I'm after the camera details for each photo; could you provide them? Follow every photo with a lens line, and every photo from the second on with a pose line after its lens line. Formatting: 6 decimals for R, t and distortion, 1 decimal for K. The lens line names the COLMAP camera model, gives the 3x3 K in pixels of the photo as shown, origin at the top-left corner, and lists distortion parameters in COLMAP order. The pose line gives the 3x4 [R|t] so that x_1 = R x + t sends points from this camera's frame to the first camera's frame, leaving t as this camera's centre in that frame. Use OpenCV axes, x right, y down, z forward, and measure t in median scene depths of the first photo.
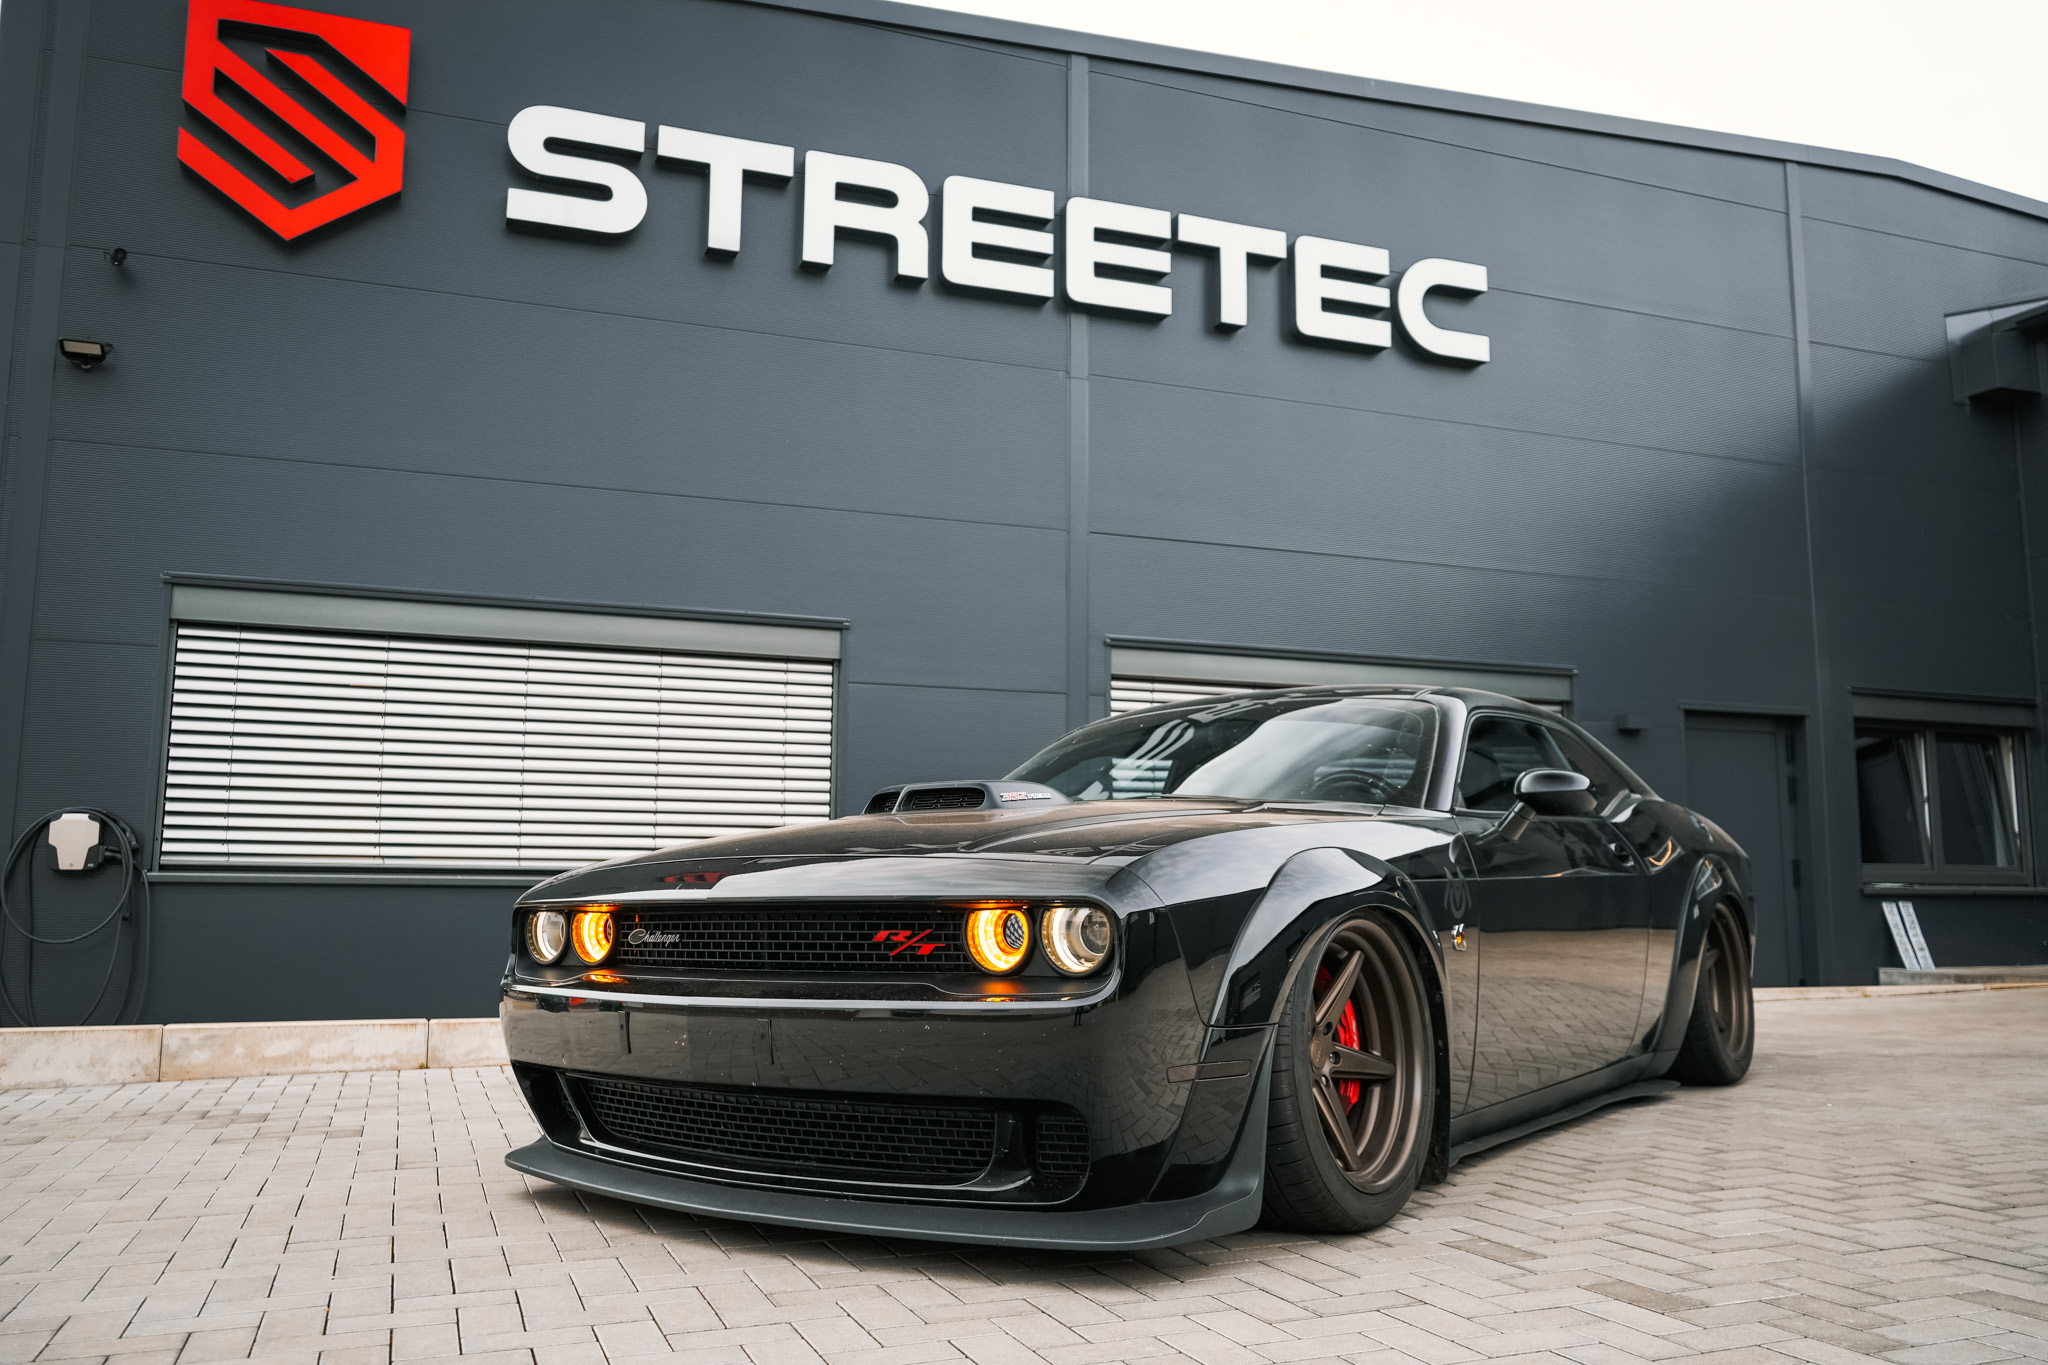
lens RADIAL K [[1641.9, 0, 1039.2], [0, 1641.9, 680.8], [0, 0, 1]] dist [-0.015471, 0.029408]
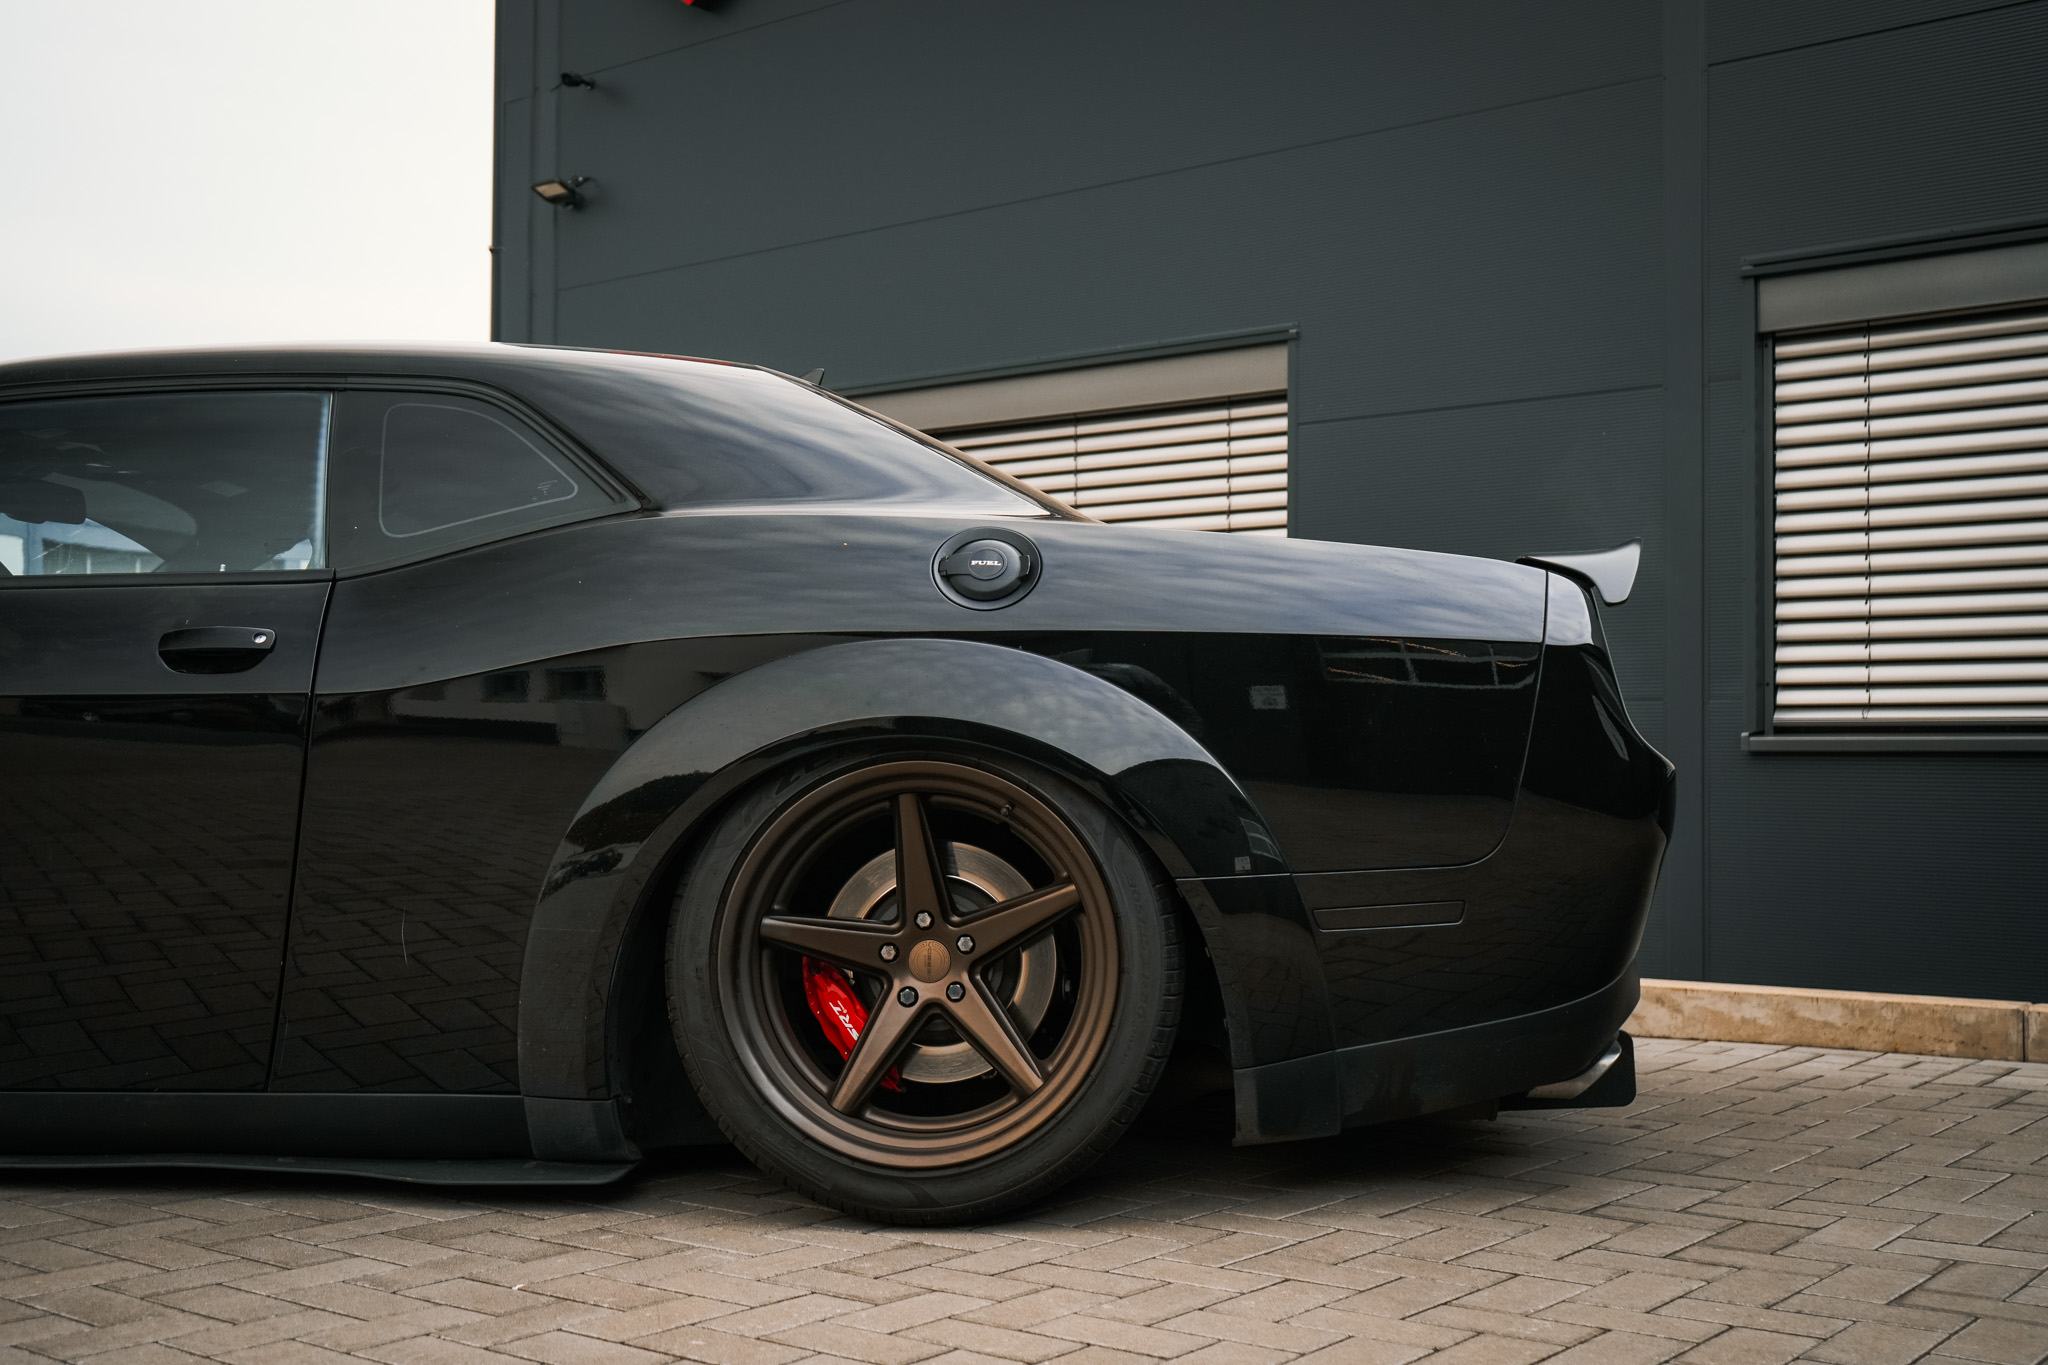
lens RADIAL K [[2195.0, 0, 1035.0], [0, 2195.0, 692.9], [0, 0, 1]] dist [0.009433, 0.000000]
pose [[0.501764, -0.028525, -0.864534, 0.568914], [0.106254, 0.993920, 0.028874, 0.069823], [0.858454, -0.106349, 0.501744, 0.497116]]
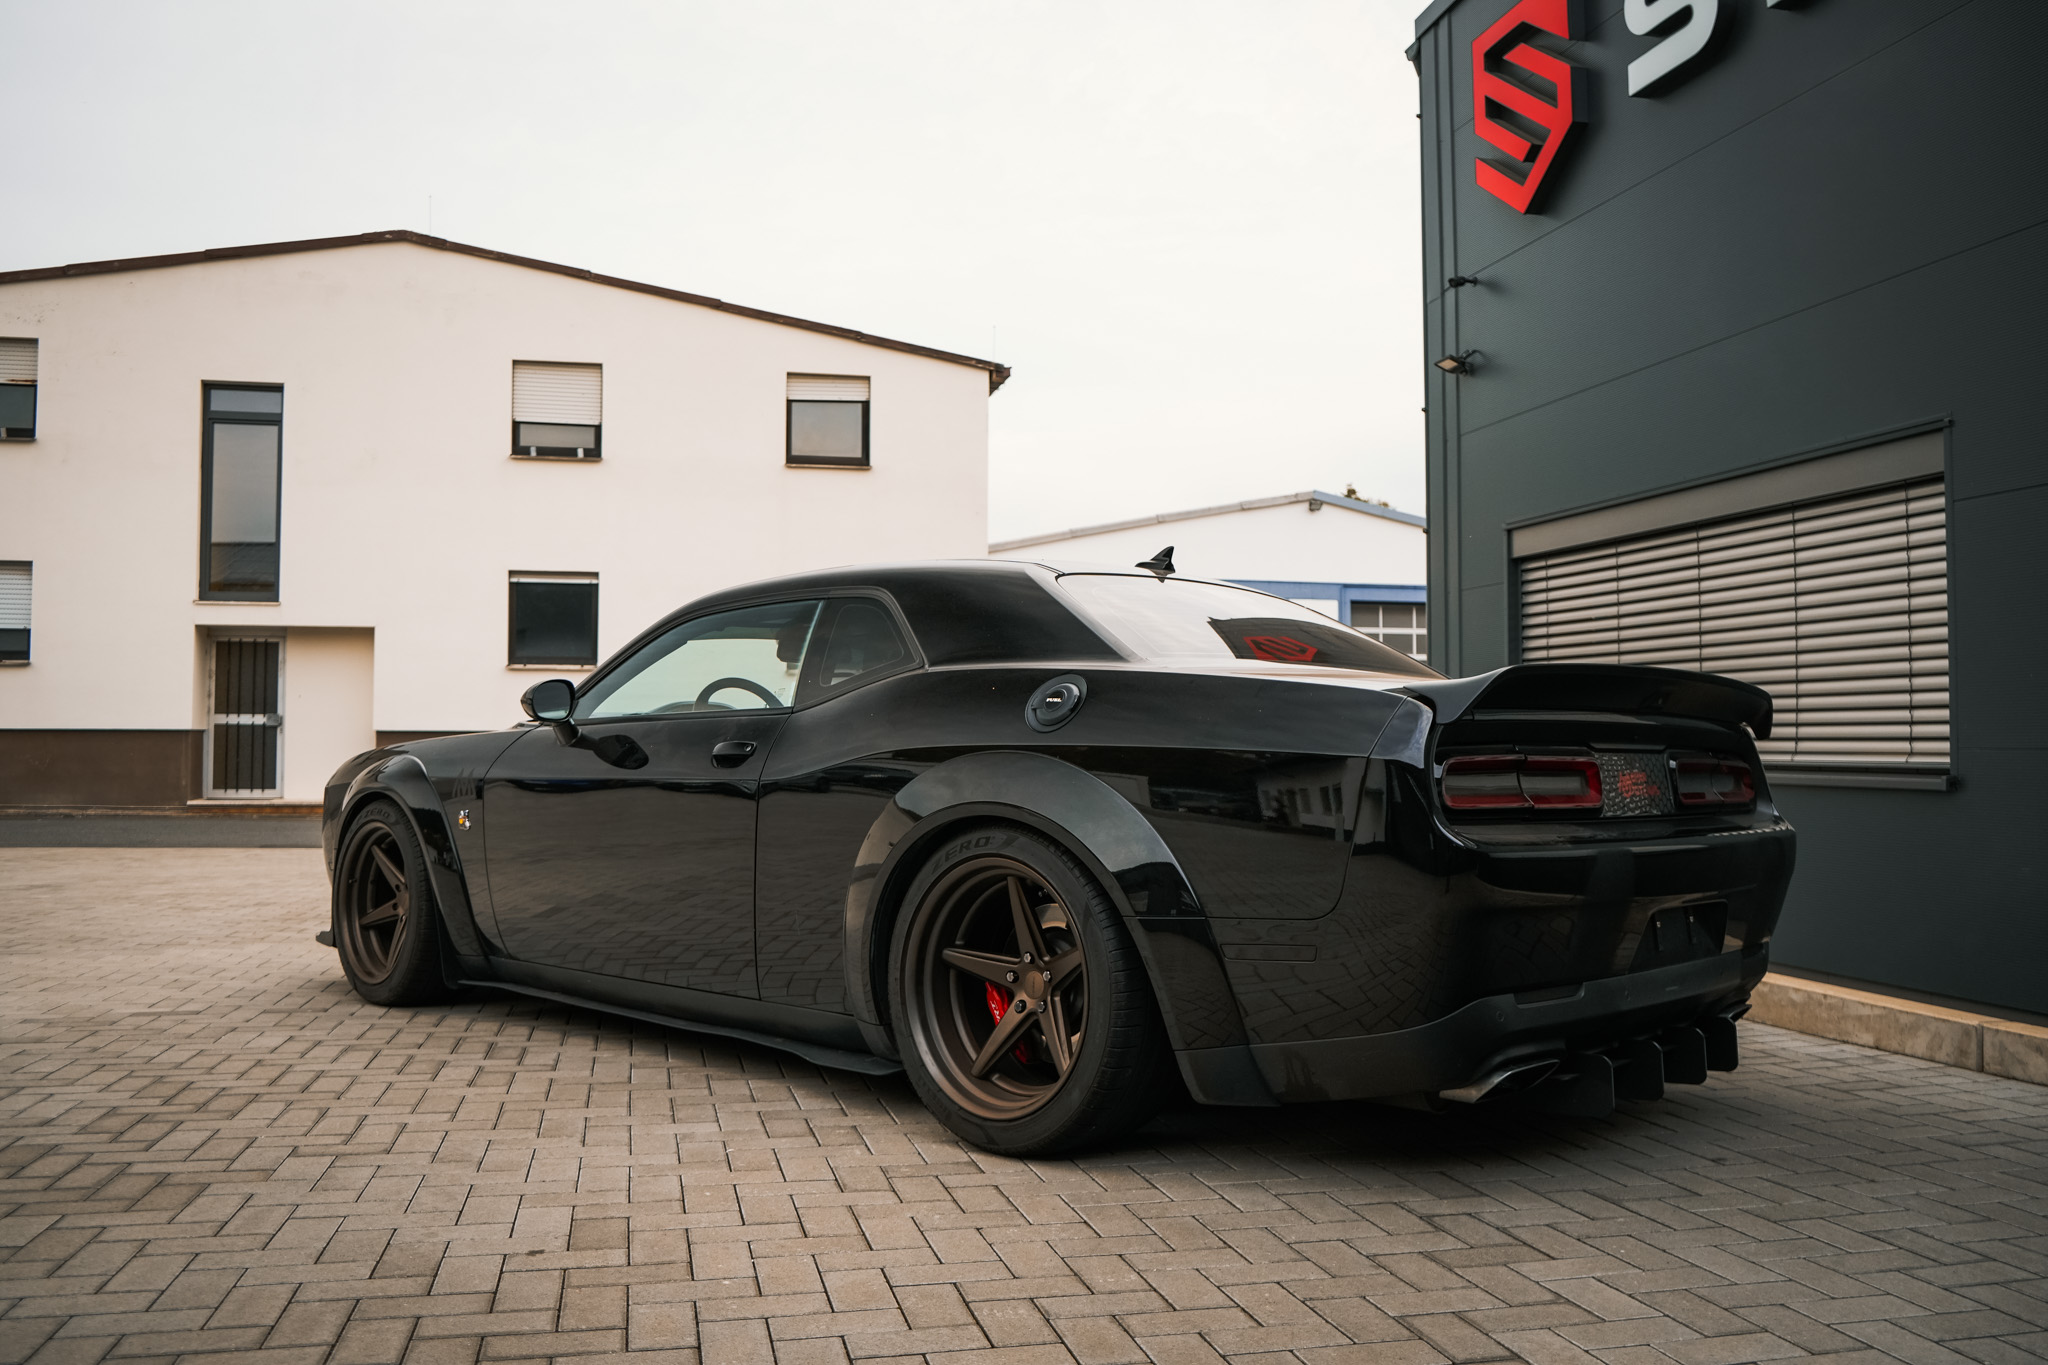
lens RADIAL K [[1667.8, 0, 1019.2], [0, 1667.8, 692.8], [0, 0, 1]] dist [-0.034689, 0.010924]
pose [[-0.151037, -0.032633, -0.987989, 0.666112], [0.128251, 0.990361, -0.052317, 0.070406], [0.980173, -0.134612, -0.145396, 0.718193]]
